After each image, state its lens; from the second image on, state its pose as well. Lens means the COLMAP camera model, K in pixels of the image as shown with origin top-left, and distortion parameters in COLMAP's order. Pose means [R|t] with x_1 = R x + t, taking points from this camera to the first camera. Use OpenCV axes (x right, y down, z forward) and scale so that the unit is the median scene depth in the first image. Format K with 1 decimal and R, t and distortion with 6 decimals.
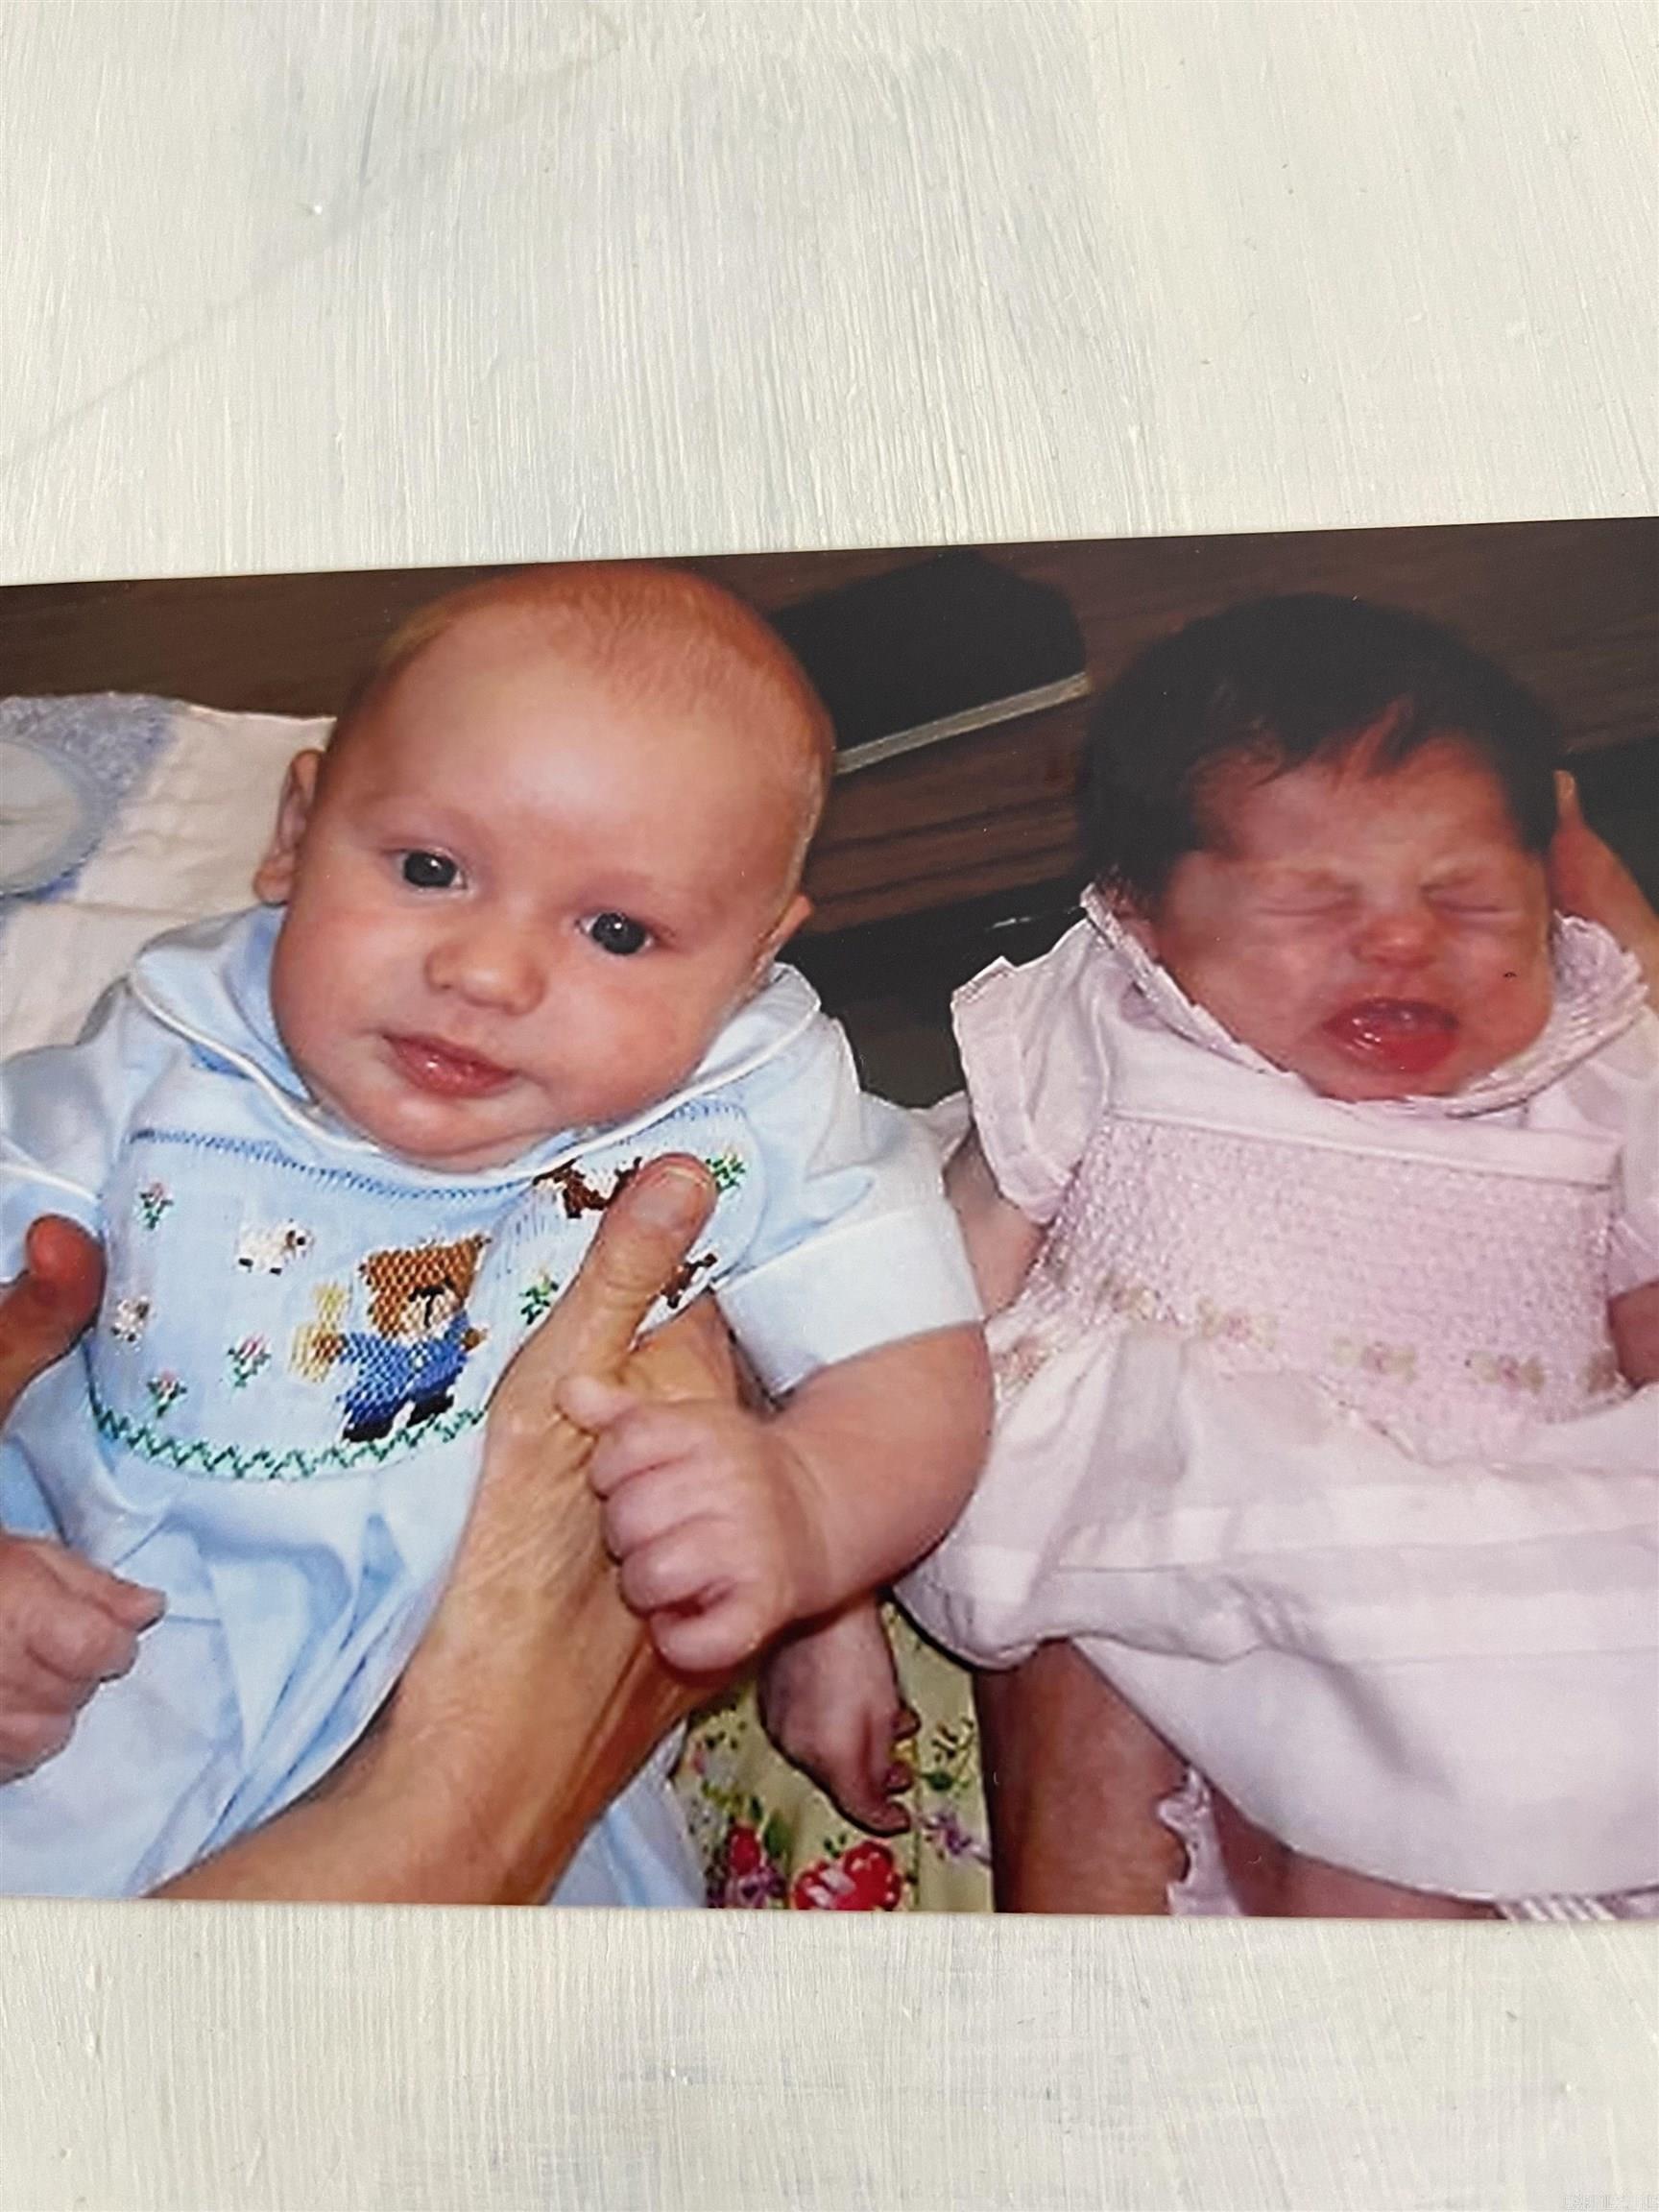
lens RADIAL K [[1603.9, 0, 829.8], [0, 1603.9, 1104.2], [0, 0, 1]] dist [-0.005583, -0.007051]
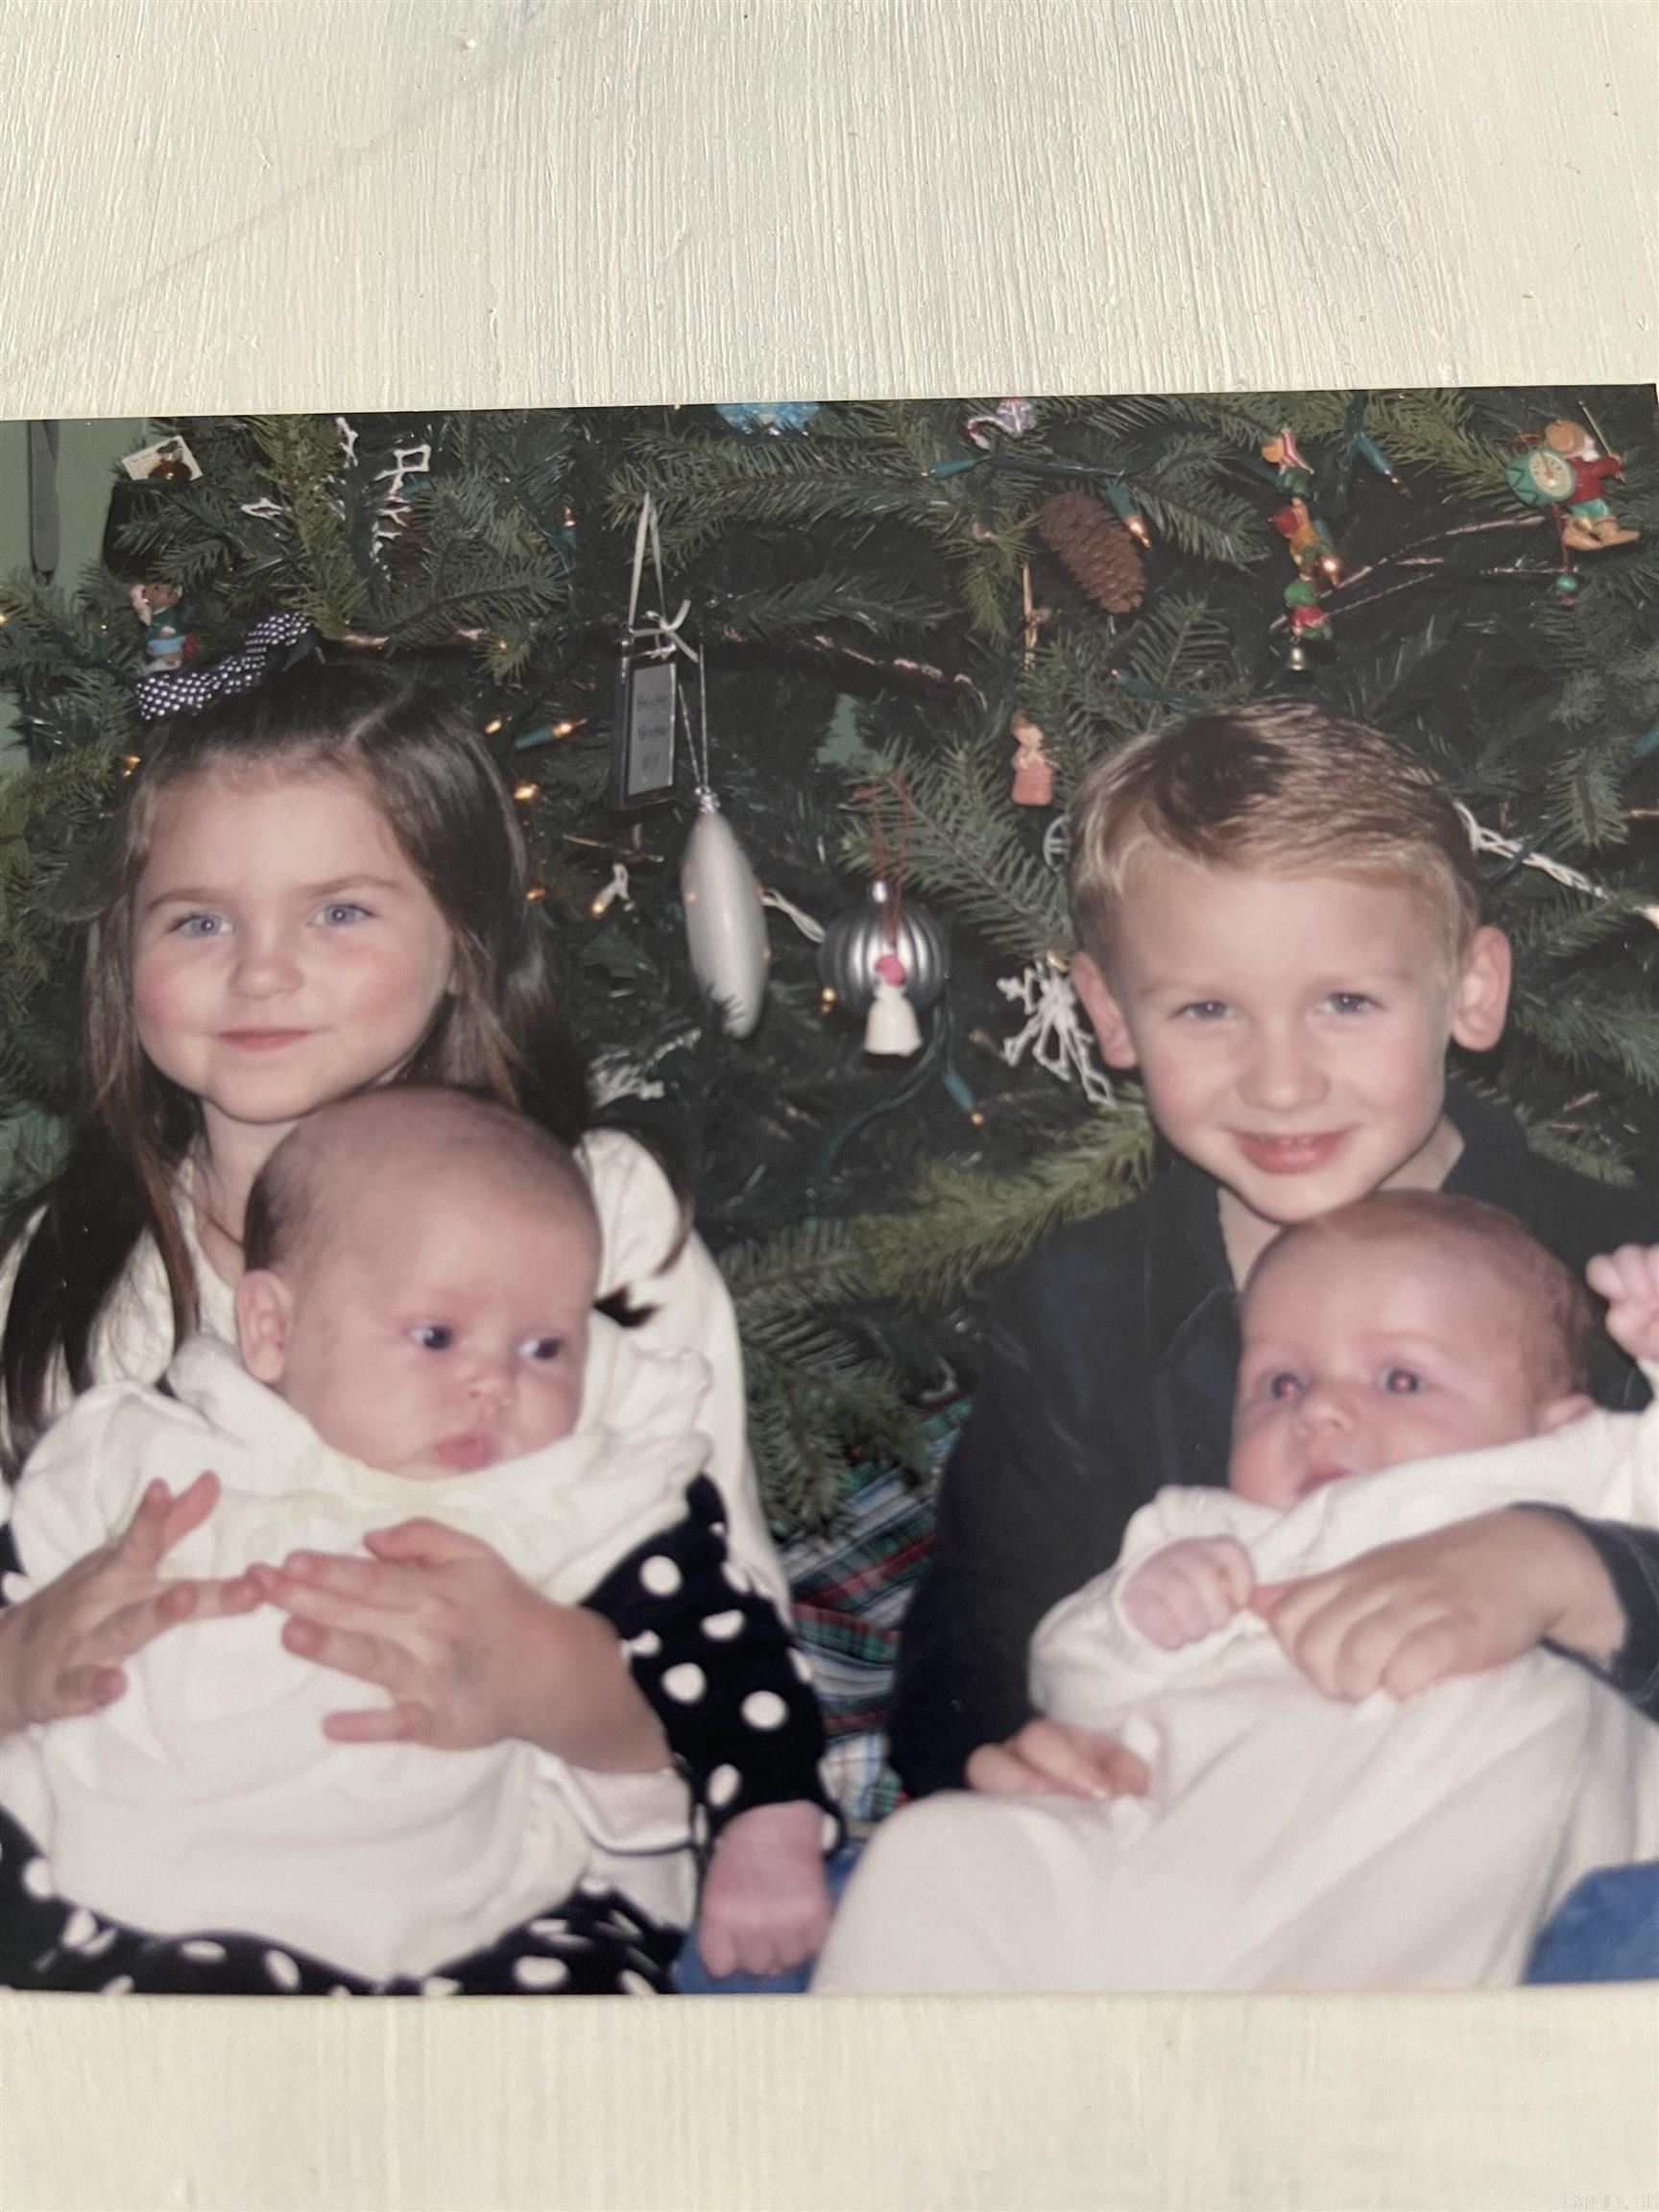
lens RADIAL K [[1603.9, 0, 826.9], [0, 1603.9, 1107.6], [0, 0, 1]] dist [-0.005583, -0.007051]
pose [[0.987852, -0.005861, -0.155287, -0.006403], [-0.005918, 0.997145, -0.075284, 0.050511], [0.155285, 0.075288, 0.984997, 0.198473]]
